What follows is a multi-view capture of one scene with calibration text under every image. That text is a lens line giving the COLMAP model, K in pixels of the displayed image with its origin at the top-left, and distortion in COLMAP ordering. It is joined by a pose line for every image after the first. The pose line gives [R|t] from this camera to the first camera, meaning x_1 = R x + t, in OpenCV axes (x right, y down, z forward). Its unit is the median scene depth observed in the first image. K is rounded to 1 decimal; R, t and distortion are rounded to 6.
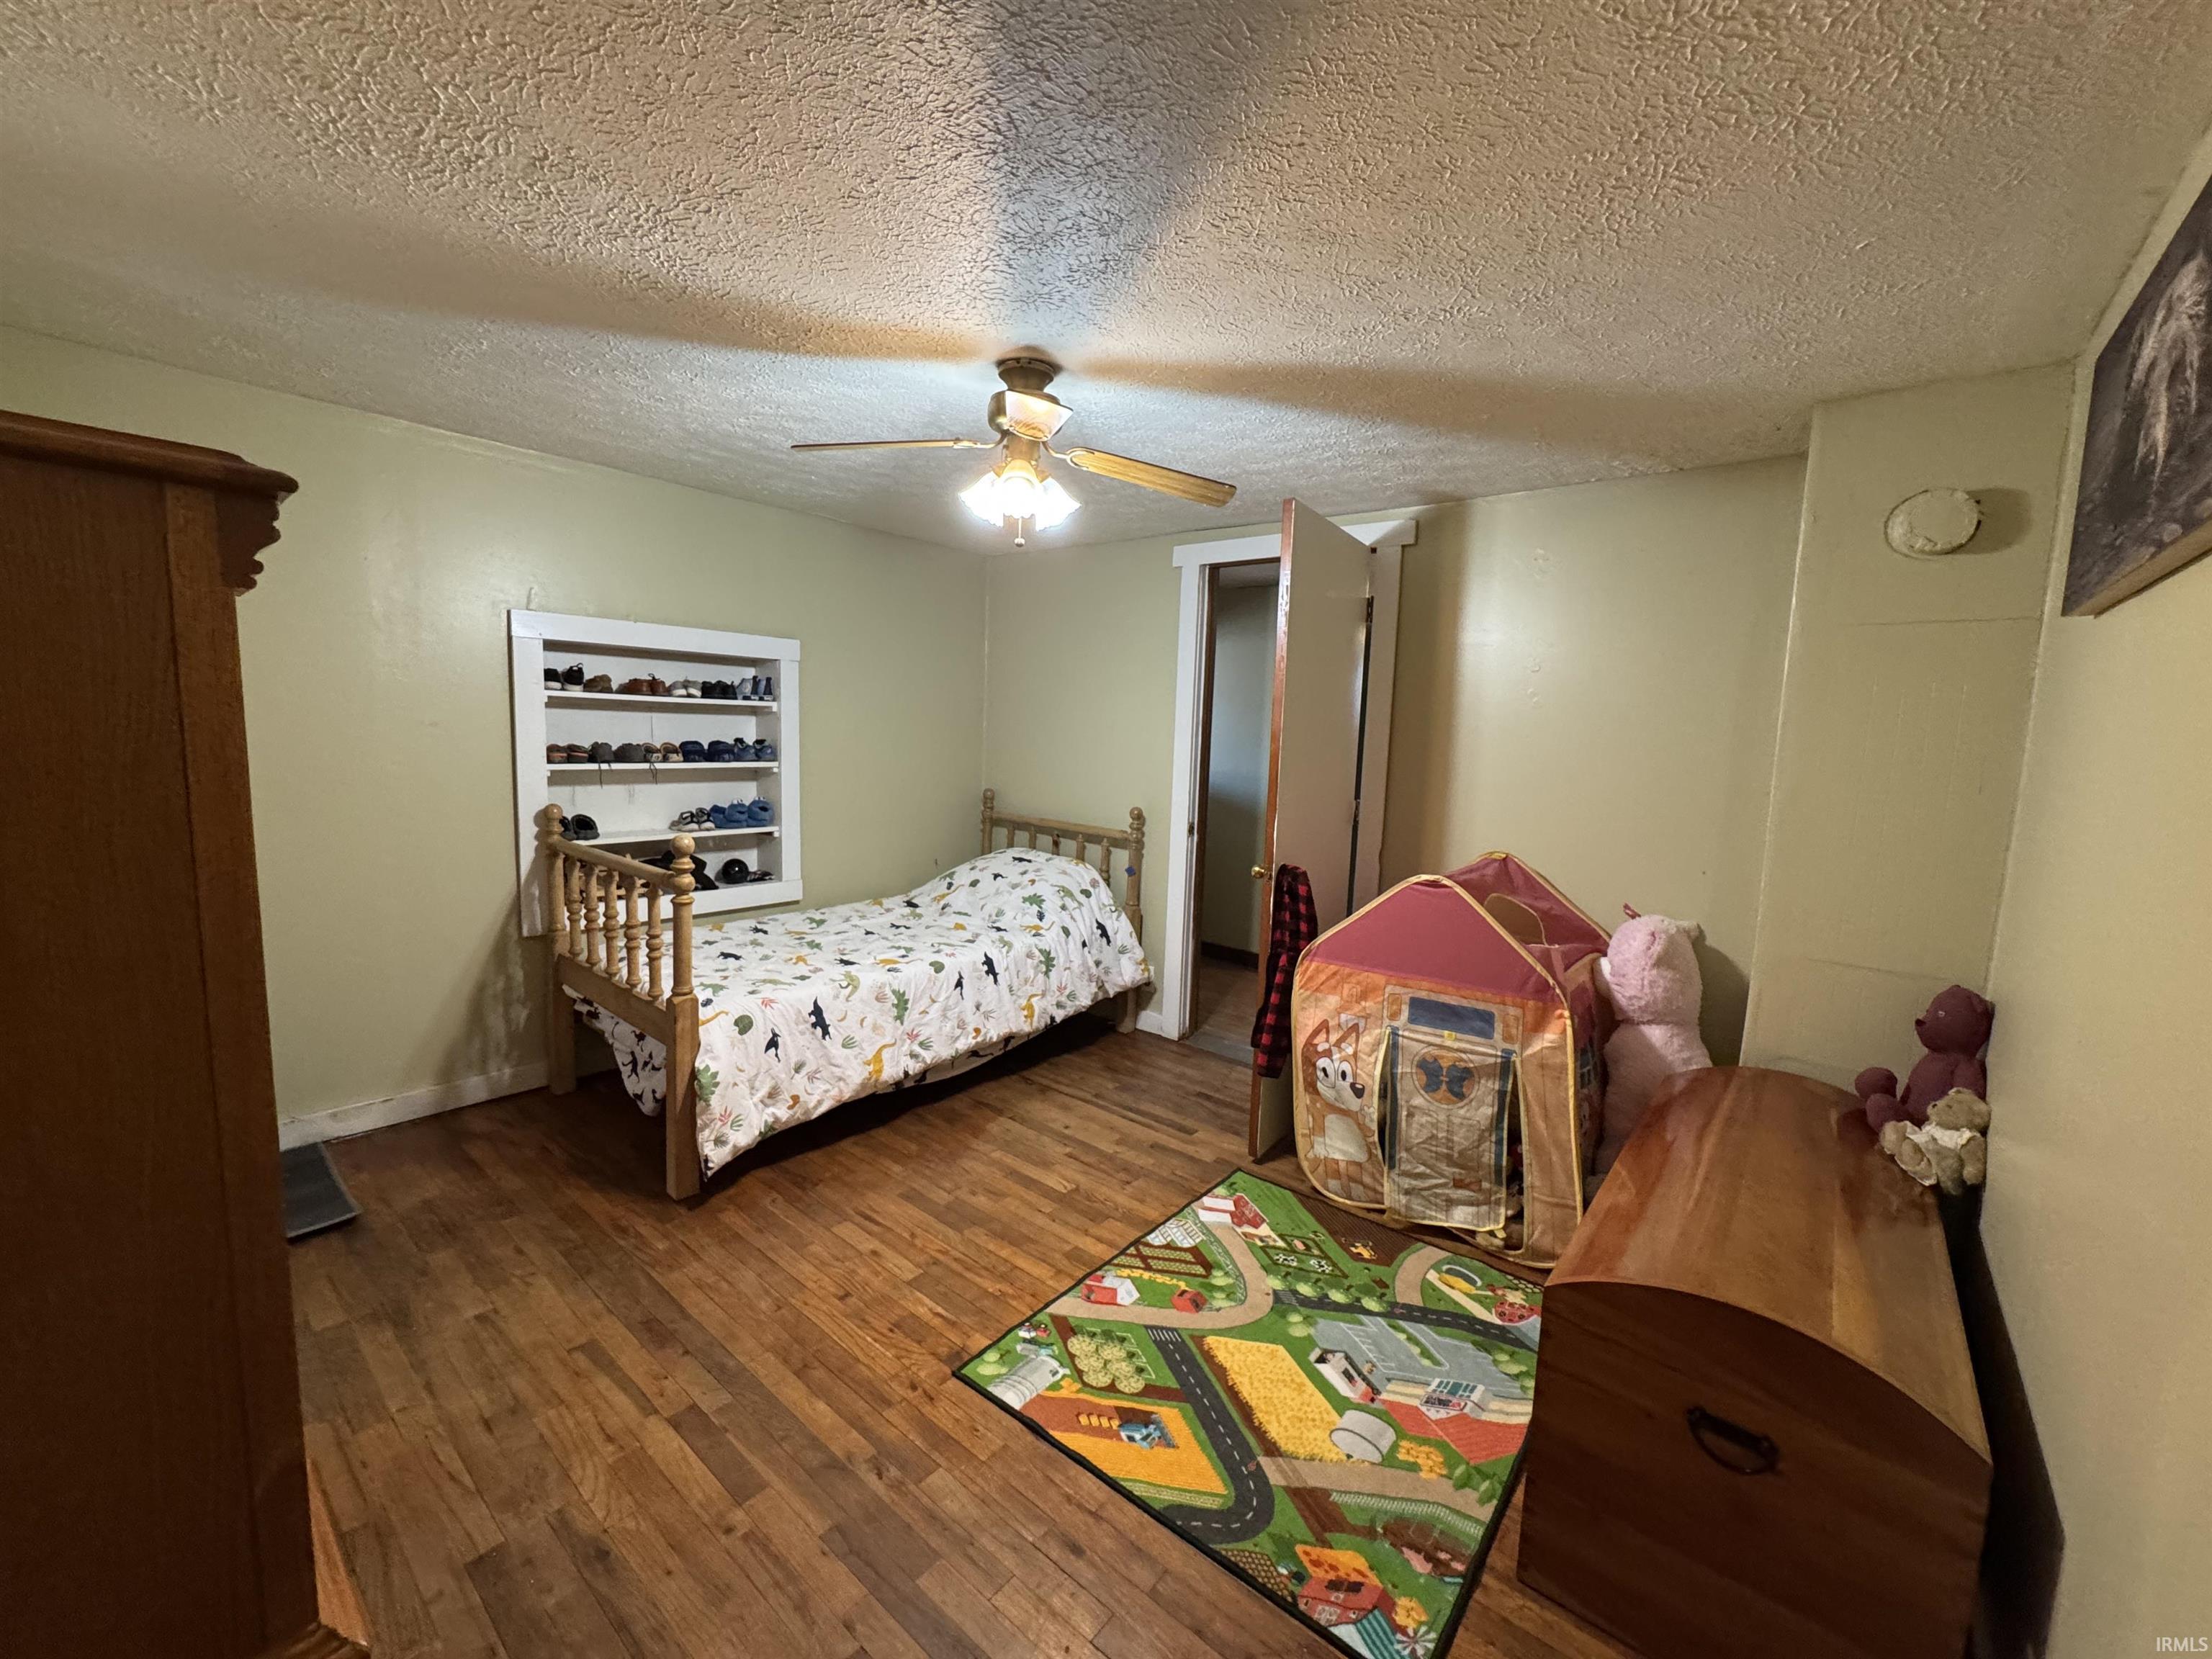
lens RADIAL K [[880.0, 0, 1107.7], [0, 880.0, 829.0], [0, 0, 1]] dist [-0.003556, -0.000386]
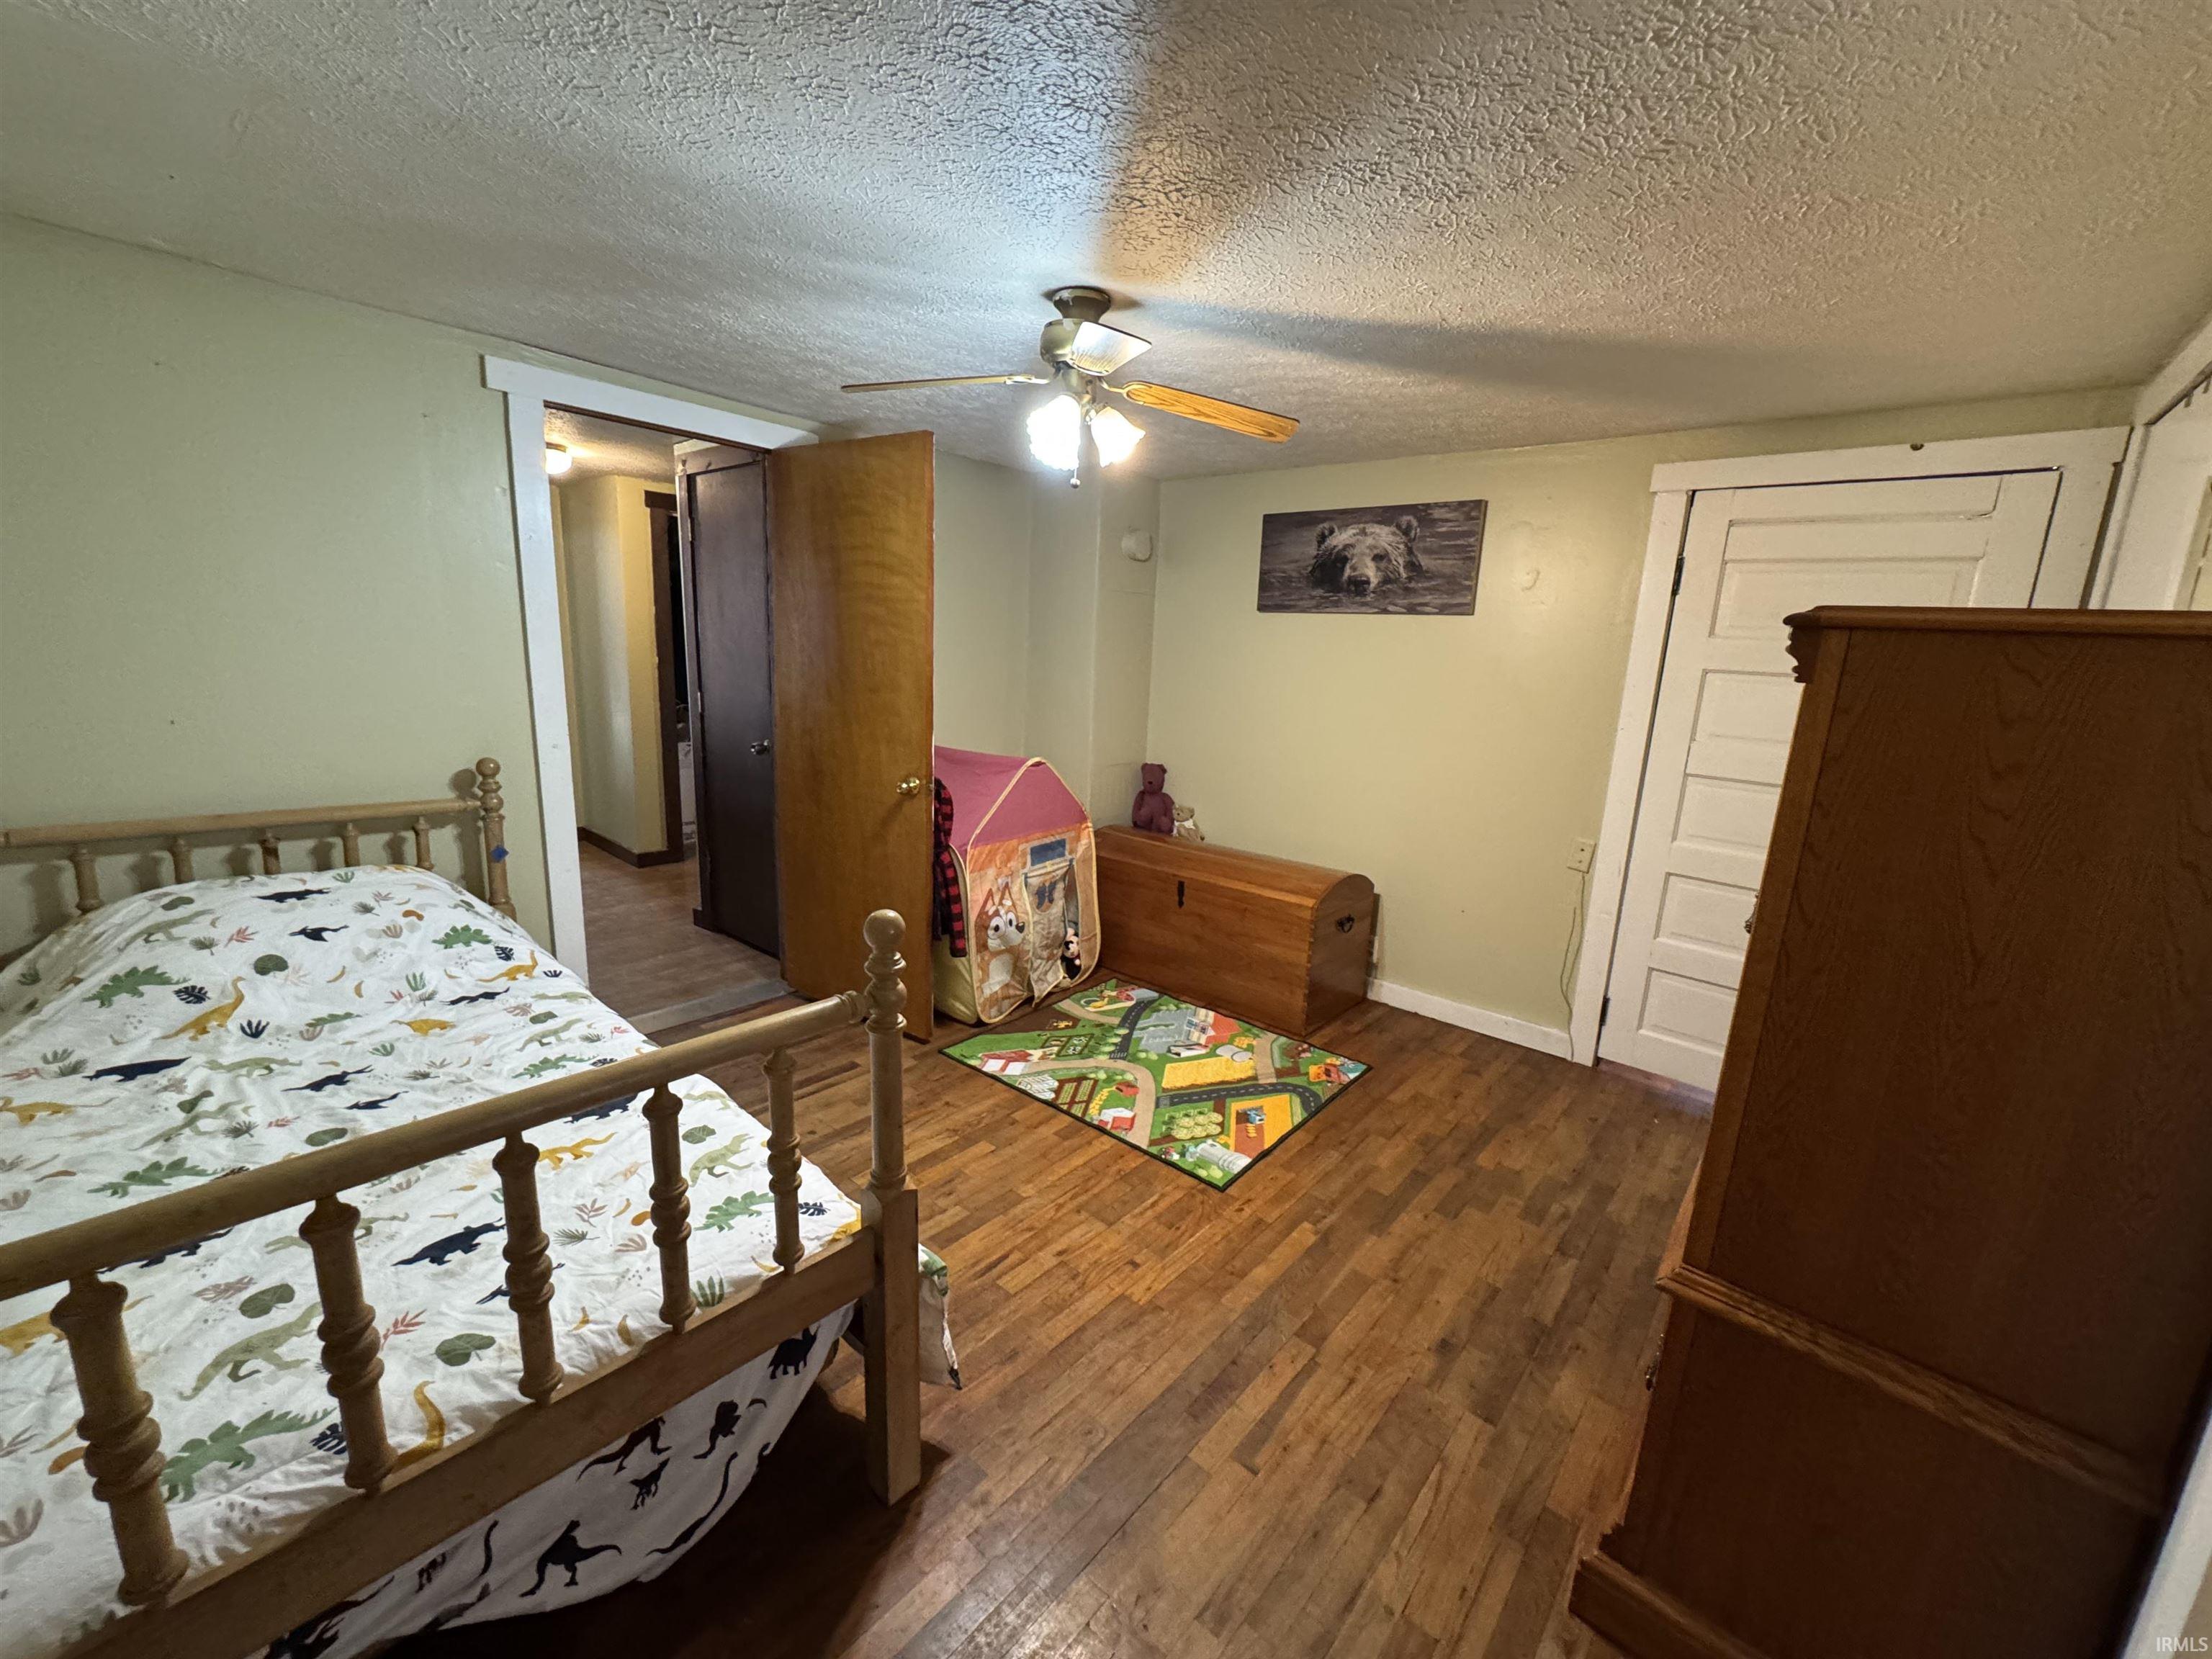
lens RADIAL K [[880.0, 0, 1107.7], [0, 880.0, 829.0], [0, 0, 1]] dist [-0.003556, -0.000386]
pose [[0.020098, -0.244554, 0.969427, -1.114828], [0.067759, 0.967727, 0.242720, -0.186405], [-0.997499, 0.060810, 0.036020, 0.935185]]
